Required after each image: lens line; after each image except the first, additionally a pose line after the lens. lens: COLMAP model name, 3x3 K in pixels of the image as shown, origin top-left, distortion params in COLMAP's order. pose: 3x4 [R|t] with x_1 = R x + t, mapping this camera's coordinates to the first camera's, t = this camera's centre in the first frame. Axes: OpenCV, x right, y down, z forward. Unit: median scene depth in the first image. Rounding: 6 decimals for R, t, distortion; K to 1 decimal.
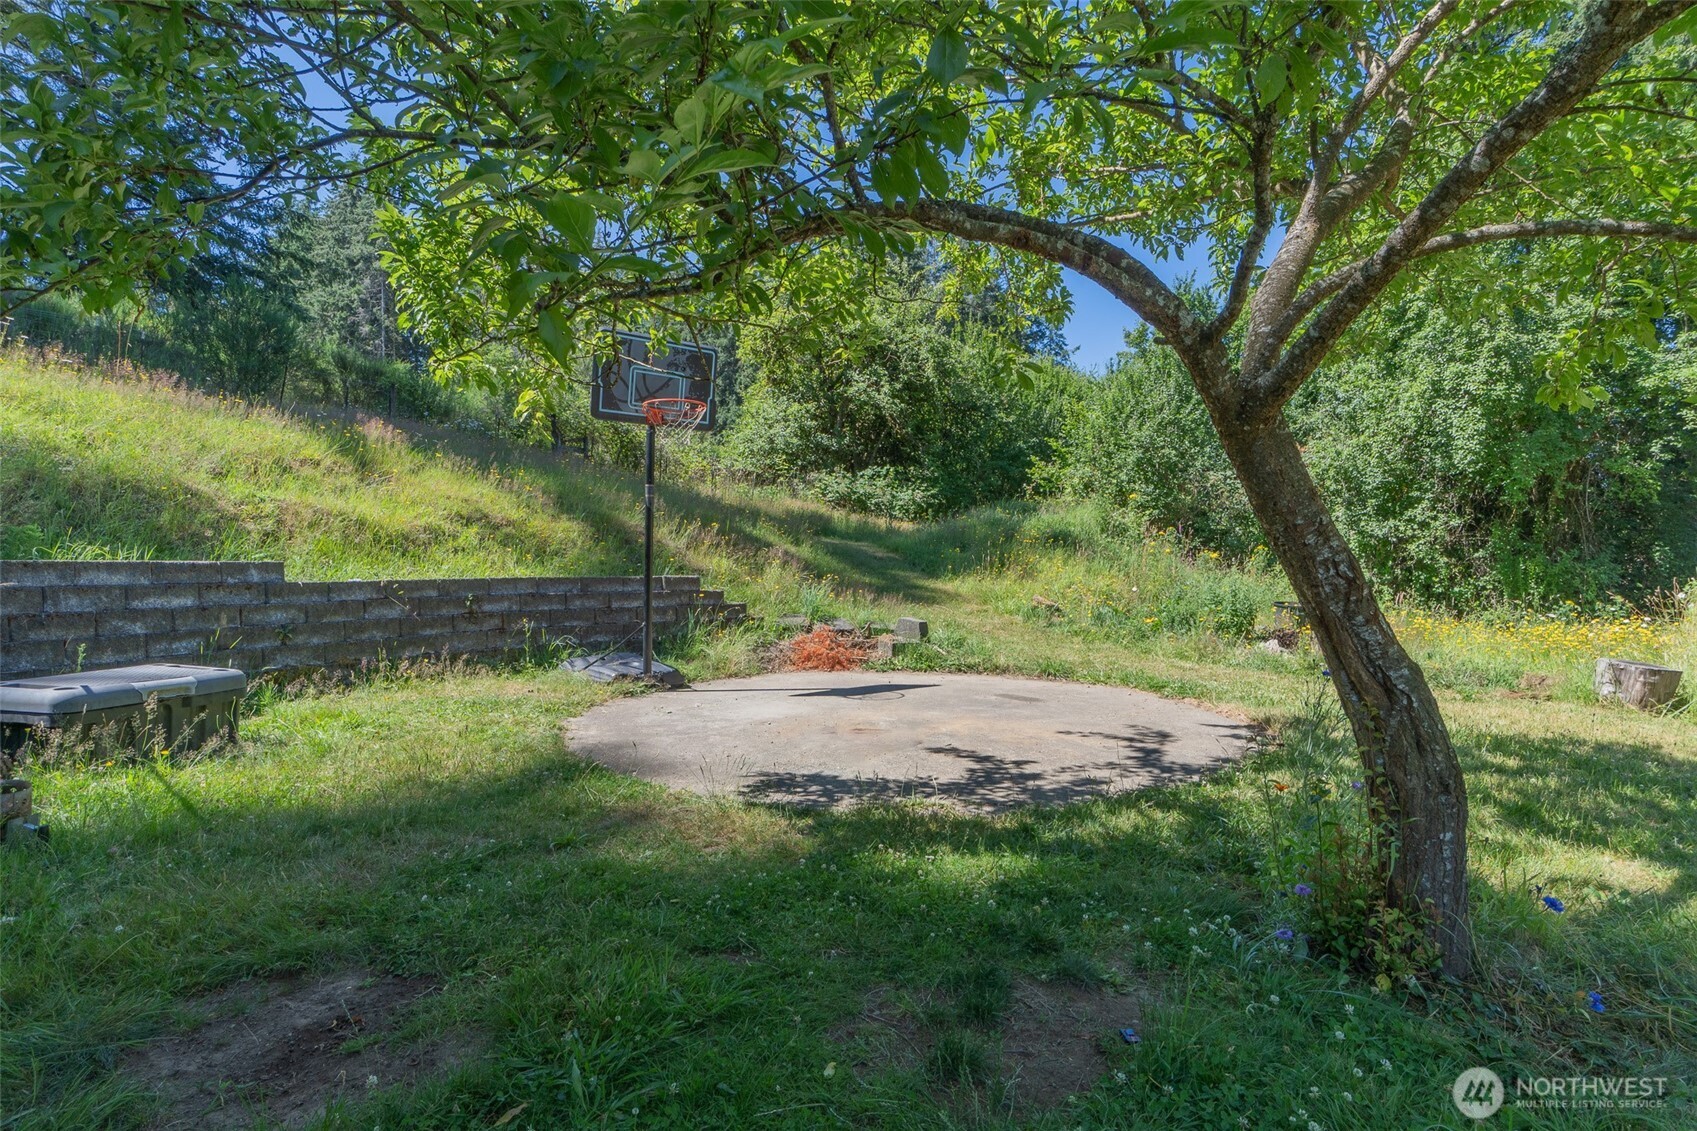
lens RADIAL K [[859.4, 0, 852.6], [0, 859.4, 563.2], [0, 0, 1]] dist [-0.005591, 0.000460]
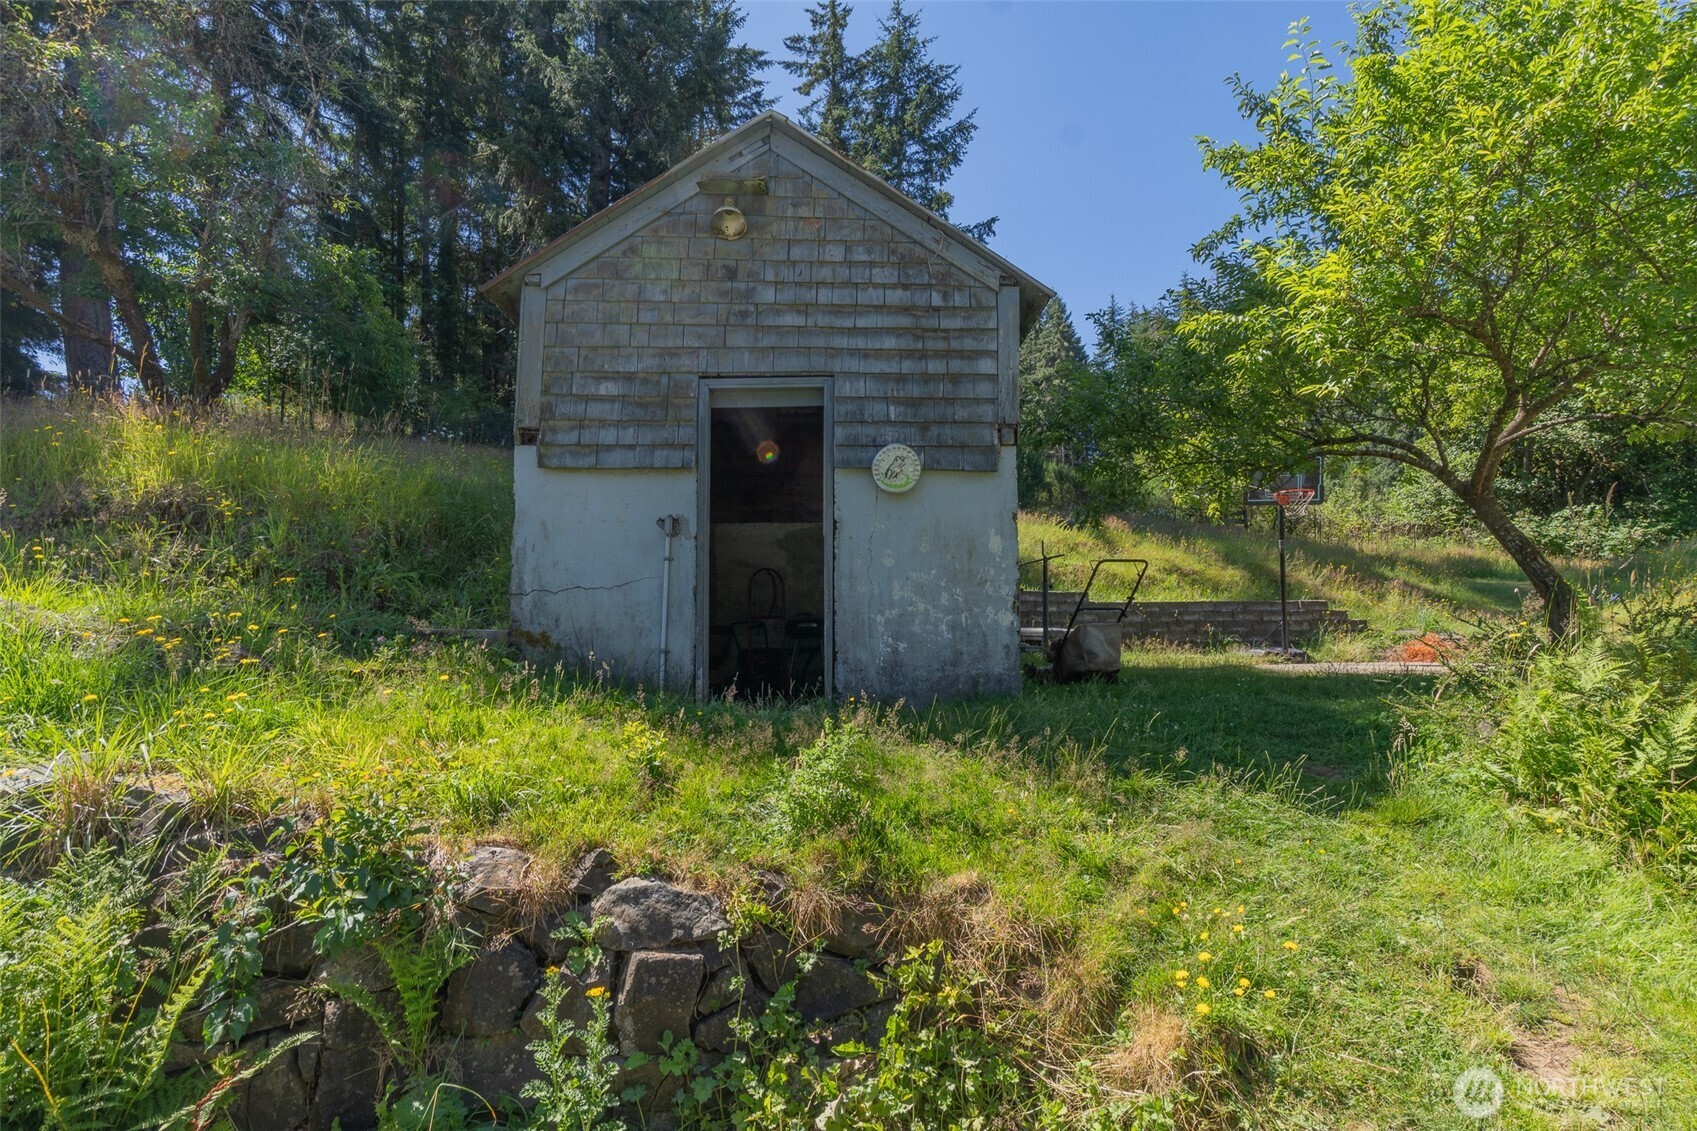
lens RADIAL K [[859.4, 0, 837.8], [0, 859.4, 564.6], [0, 0, 1]] dist [-0.005591, 0.000460]
pose [[0.728670, -0.066758, -0.681604, 0.121870], [0.008321, 0.996027, -0.088658, 0.043823], [0.684814, 0.058930, 0.726331, -0.362112]]
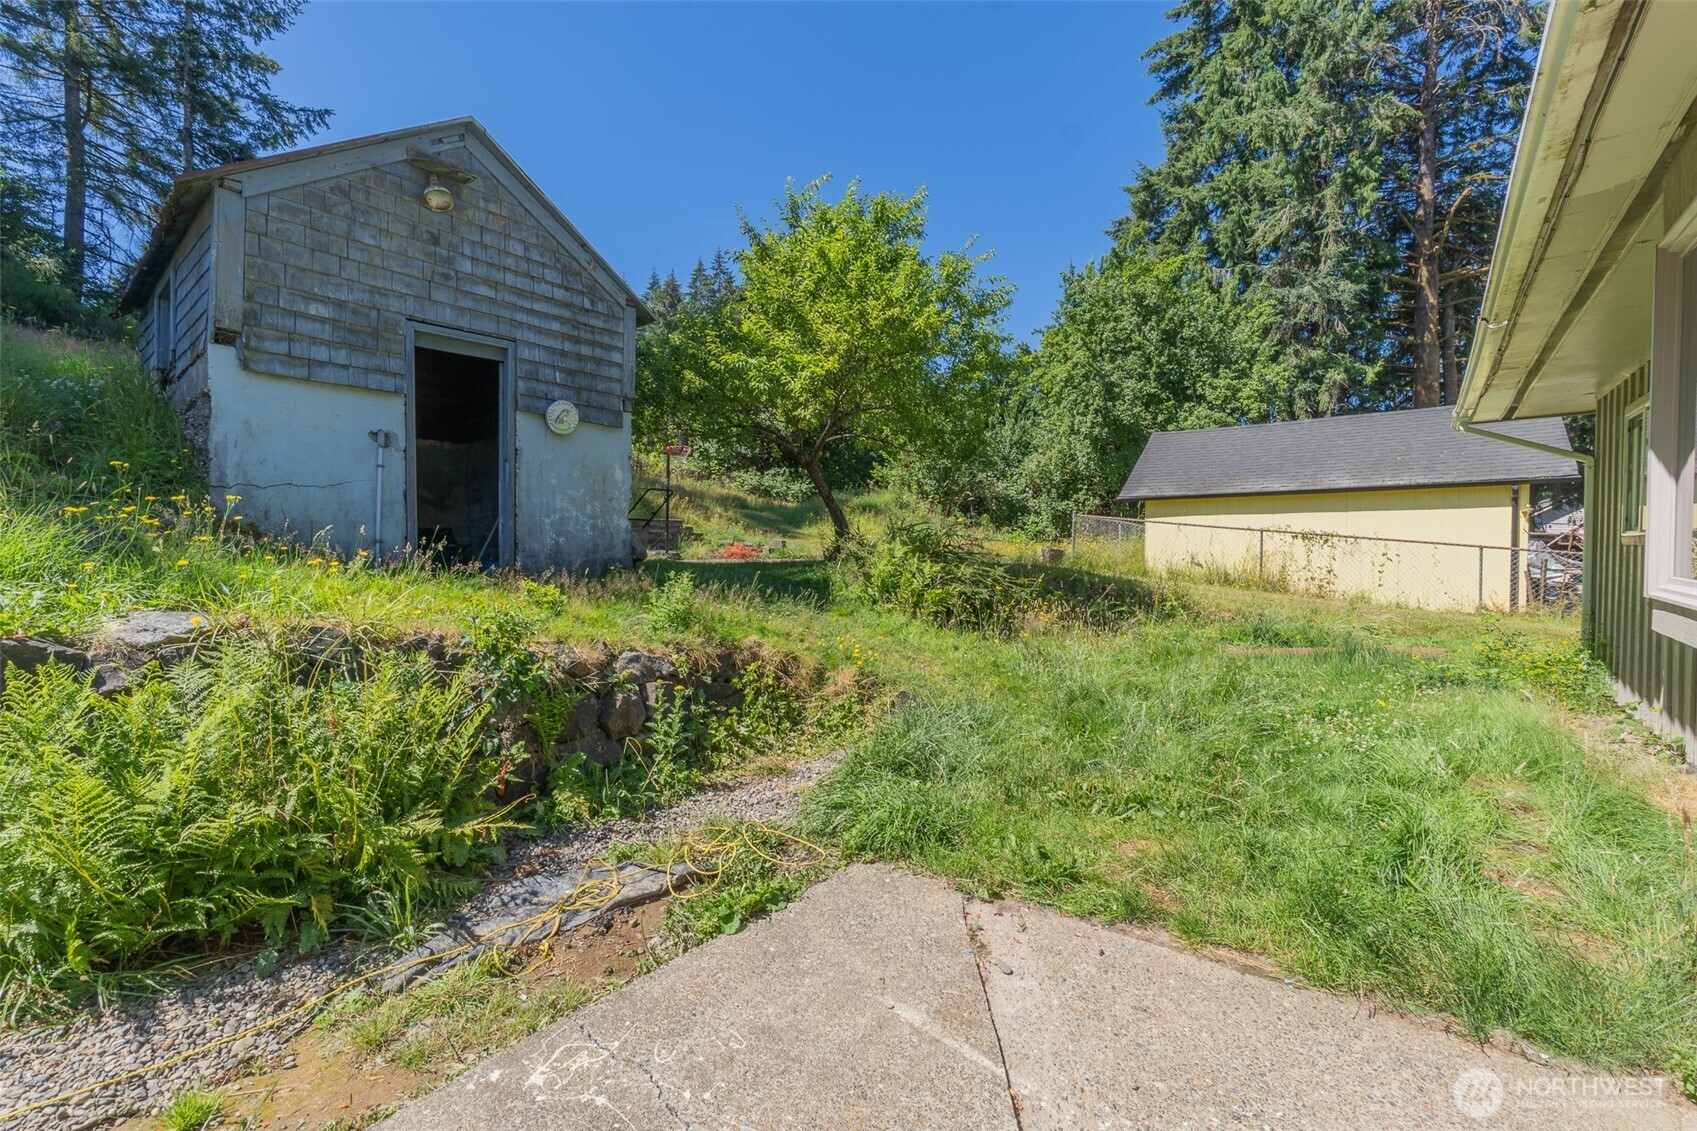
lens RADIAL K [[738.3, 0, 850.8], [0, 738.3, 559.7], [0, 0, 1]] dist [0.001459, 0.000029]
pose [[0.994352, -0.006693, 0.105923, 0.029780], [0.005060, 0.999864, 0.015673, 0.051703], [-0.106013, -0.015049, 0.994251, -0.539714]]
